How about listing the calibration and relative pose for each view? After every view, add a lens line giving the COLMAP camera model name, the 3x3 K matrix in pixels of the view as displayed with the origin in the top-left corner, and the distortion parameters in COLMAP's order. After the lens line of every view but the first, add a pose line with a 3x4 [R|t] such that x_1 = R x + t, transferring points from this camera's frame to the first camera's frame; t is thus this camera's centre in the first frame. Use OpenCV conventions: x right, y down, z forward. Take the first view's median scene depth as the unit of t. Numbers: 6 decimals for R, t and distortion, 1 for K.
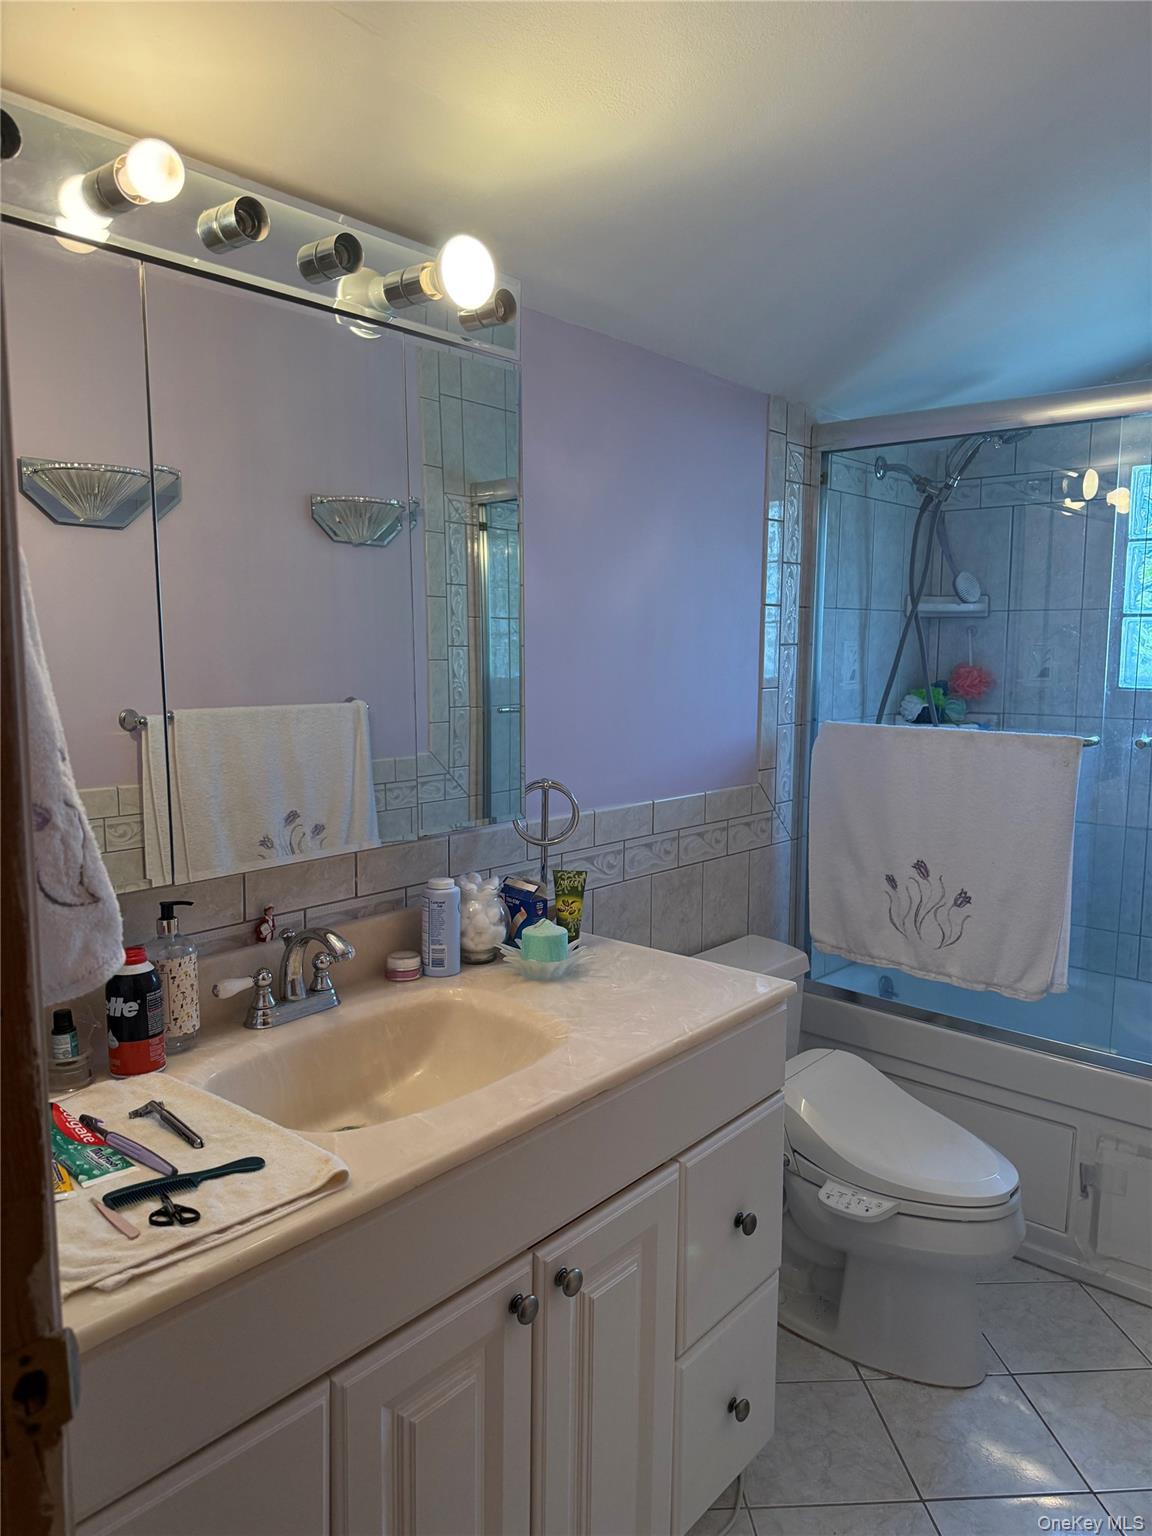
lens RADIAL K [[1099.3, 0, 576.2], [0, 1099.3, 769.1], [0, 0, 1]] dist [0.080186, -0.109480]
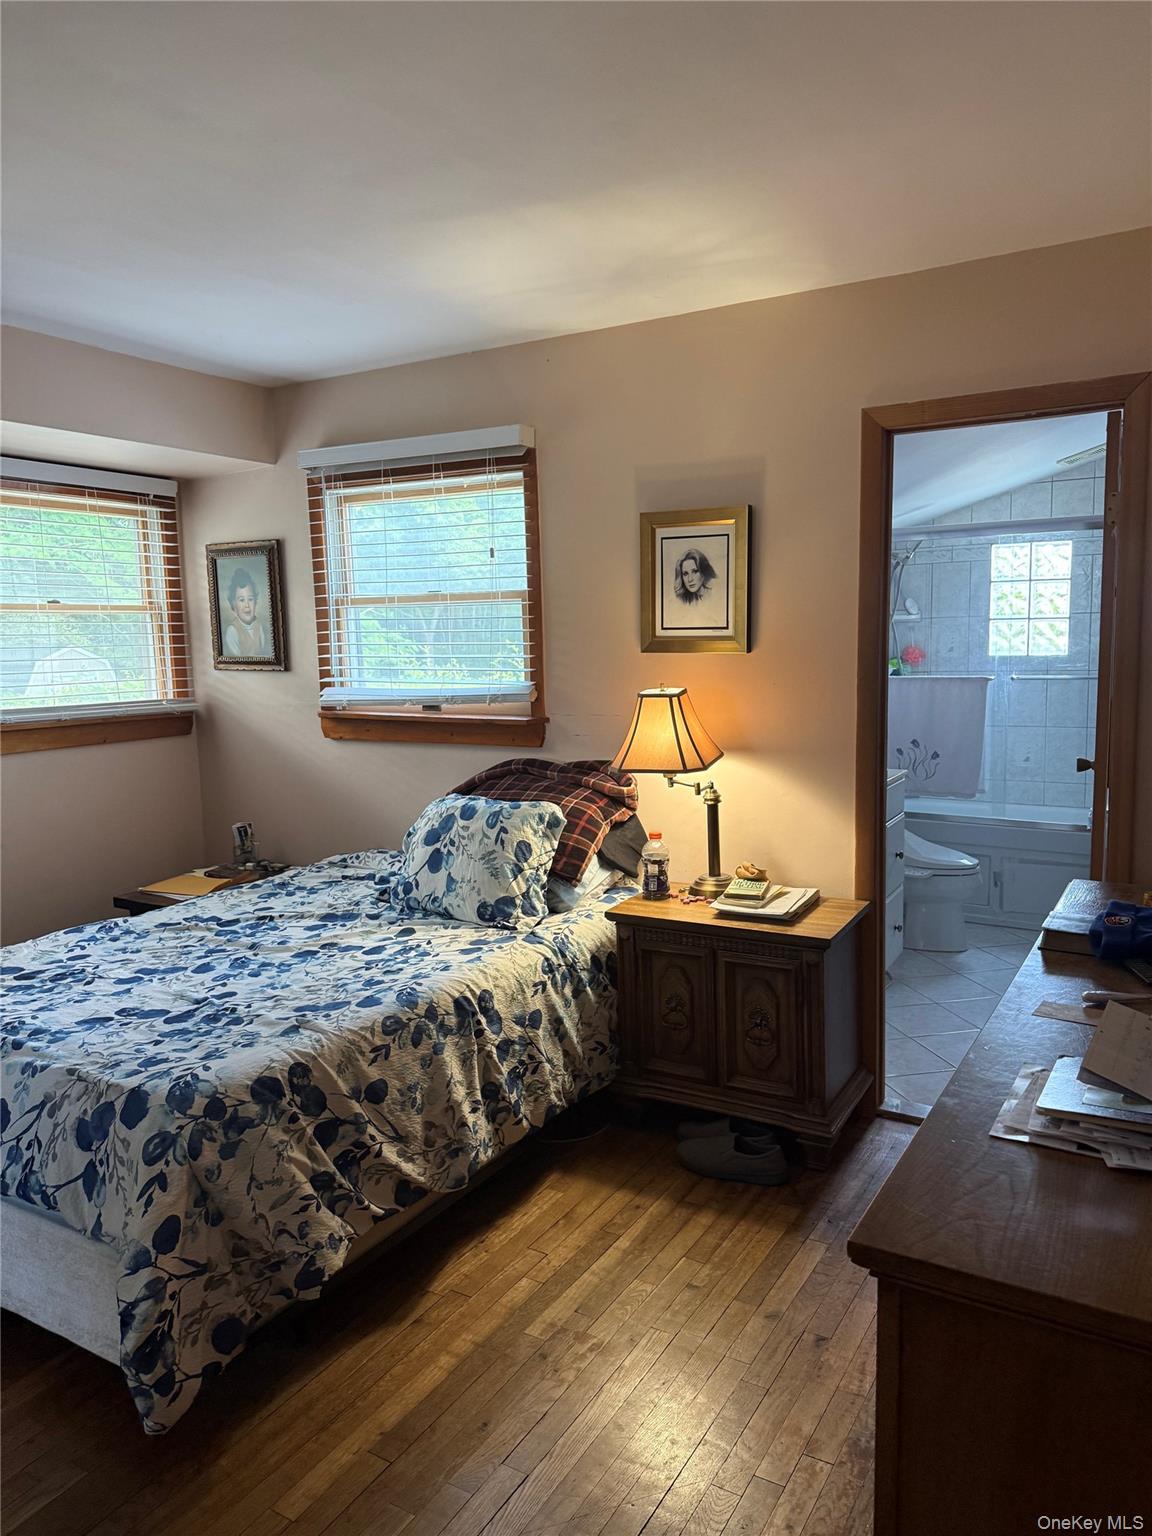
lens RADIAL K [[1099.3, 0, 610.3], [0, 1099.3, 759.0], [0, 0, 1]] dist [0.080186, -0.109480]
pose [[0.979809, -0.050967, 0.193329, -0.660731], [0.052302, 0.998630, -0.001807, 0.093020], [-0.192972, 0.011882, 0.981132, -0.944650]]
